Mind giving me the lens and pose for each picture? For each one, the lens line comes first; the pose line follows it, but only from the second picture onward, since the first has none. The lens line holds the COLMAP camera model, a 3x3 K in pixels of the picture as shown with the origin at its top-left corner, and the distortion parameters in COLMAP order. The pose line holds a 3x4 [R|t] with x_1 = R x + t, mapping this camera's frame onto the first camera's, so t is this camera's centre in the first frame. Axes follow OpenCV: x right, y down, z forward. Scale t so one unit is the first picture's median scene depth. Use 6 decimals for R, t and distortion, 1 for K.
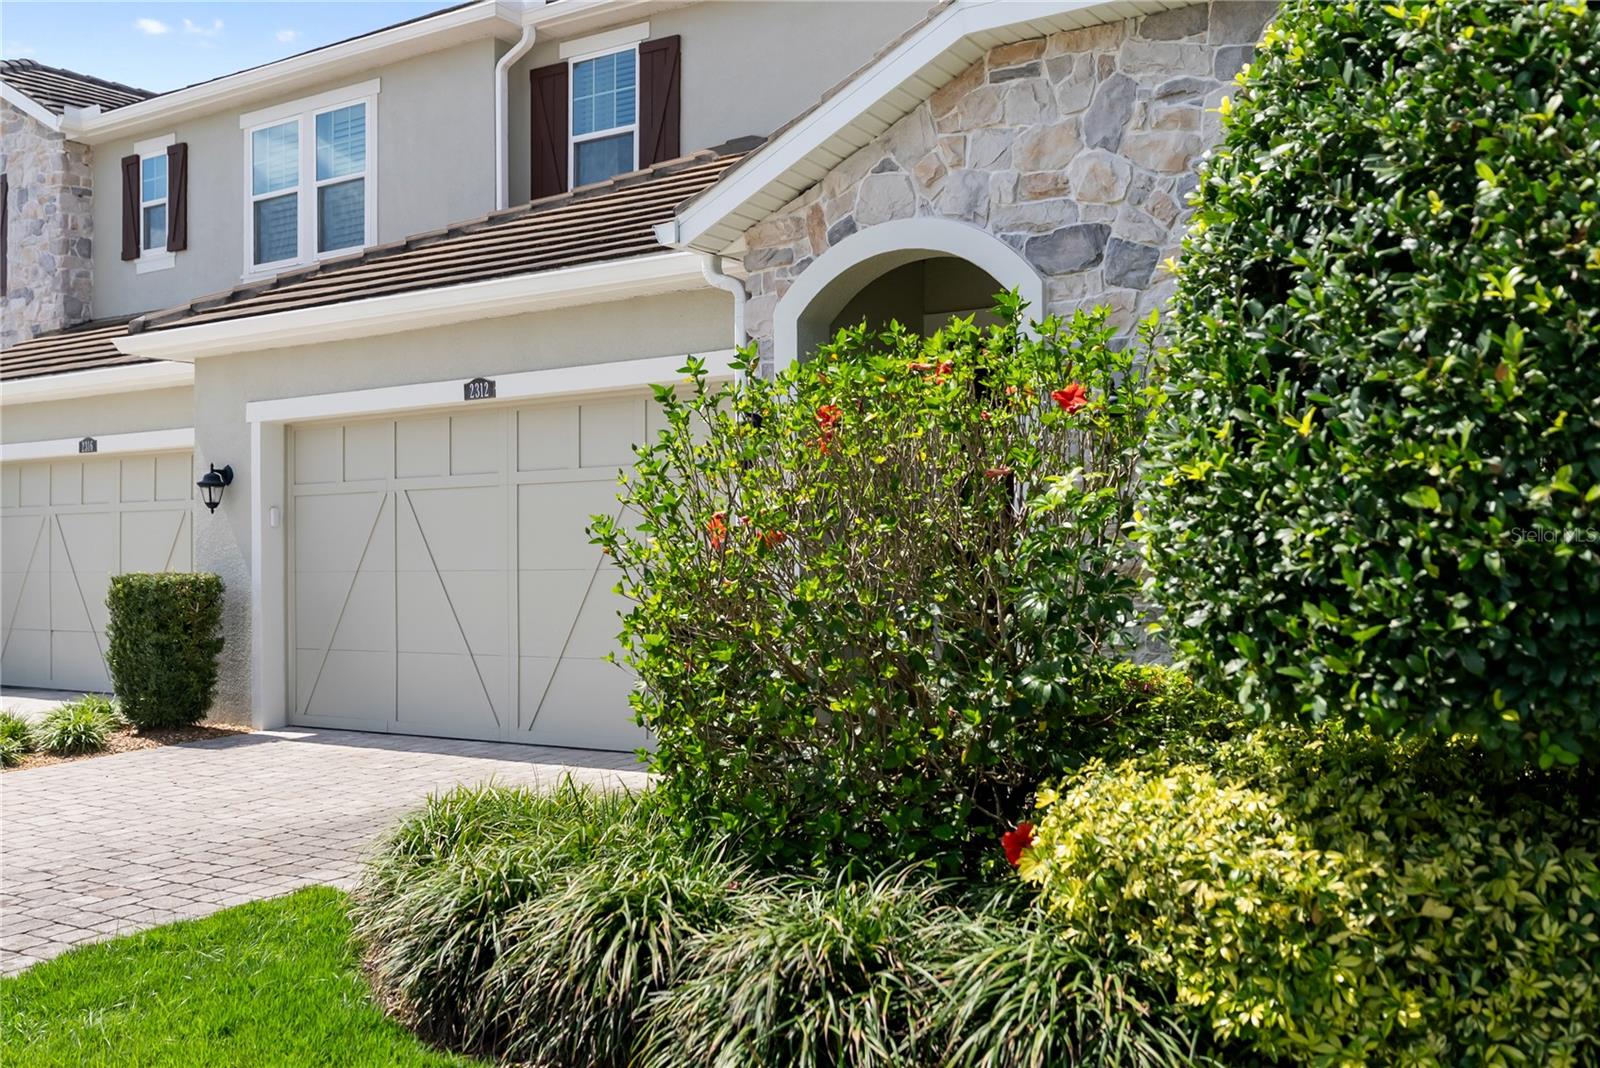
lens RADIAL K [[1521.1, 0, 802.5], [0, 1521.1, 569.9], [0, 0, 1]] dist [0.010085, -0.021475]
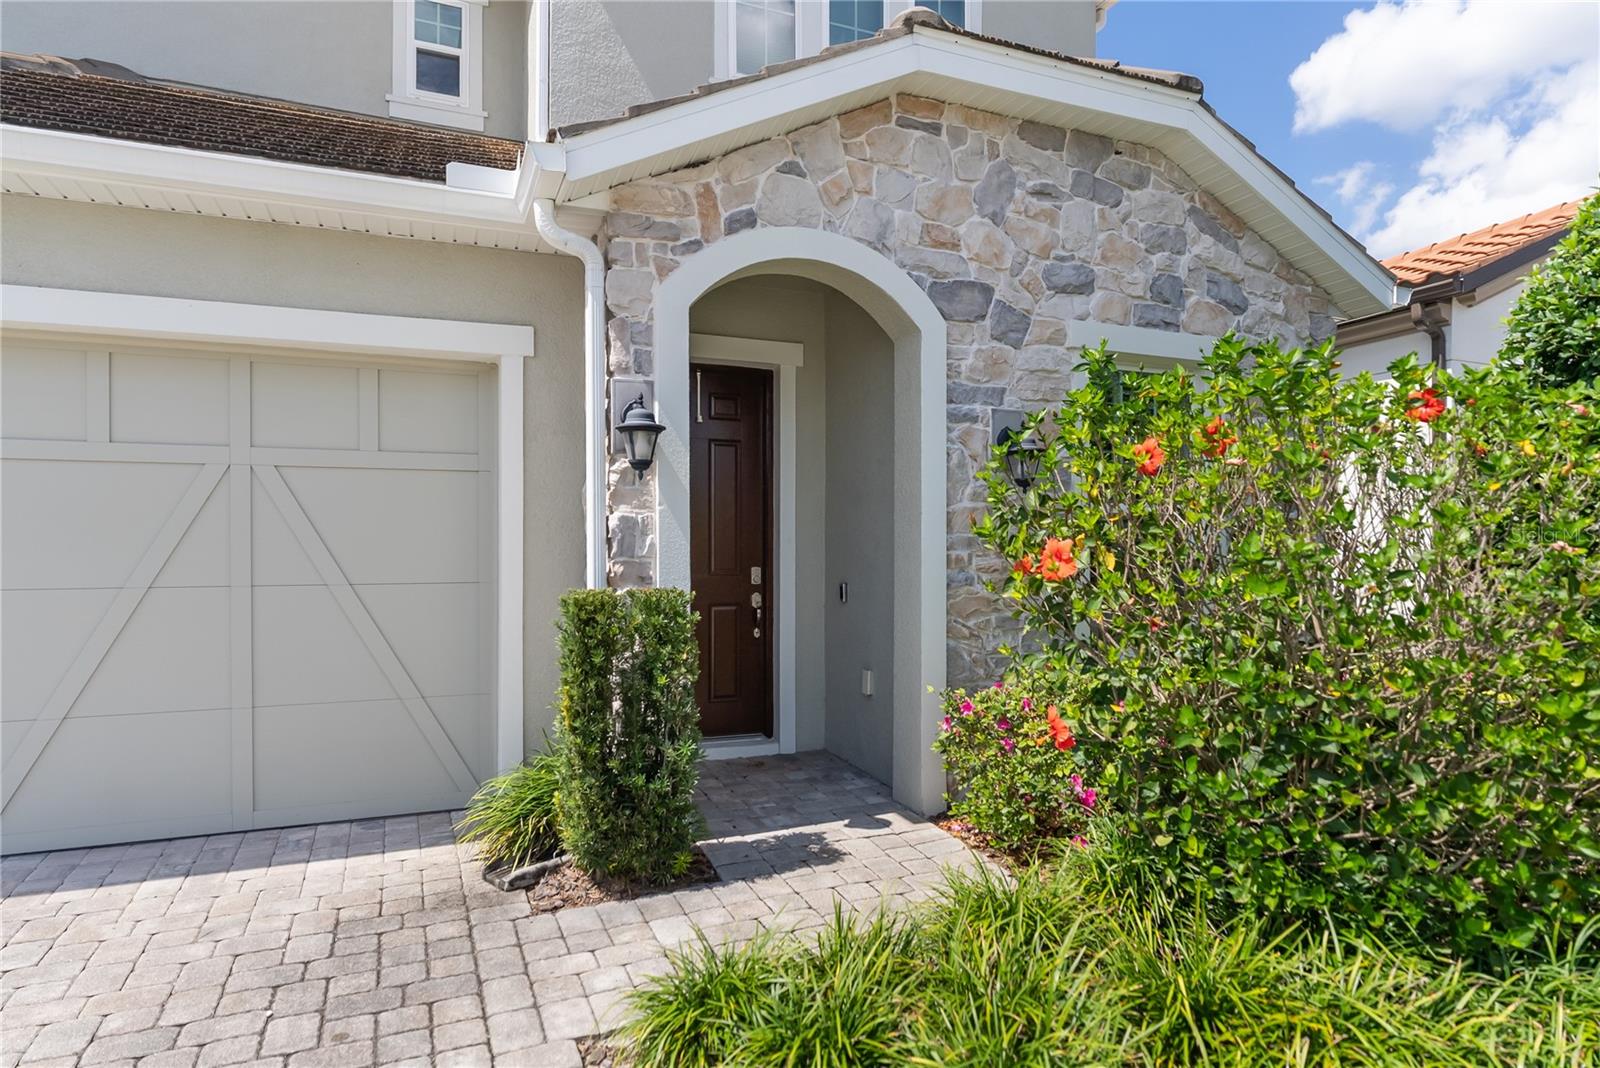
lens RADIAL K [[957.9, 0, 813.4], [0, 957.9, 560.8], [0, 0, 1]] dist [-0.005127, -0.000865]
pose [[0.554531, 0.000858, 0.832162, -0.453201], [-0.001099, 0.999999, -0.000299, -0.017473], [-0.832162, -0.000749, 0.554532, 0.669673]]
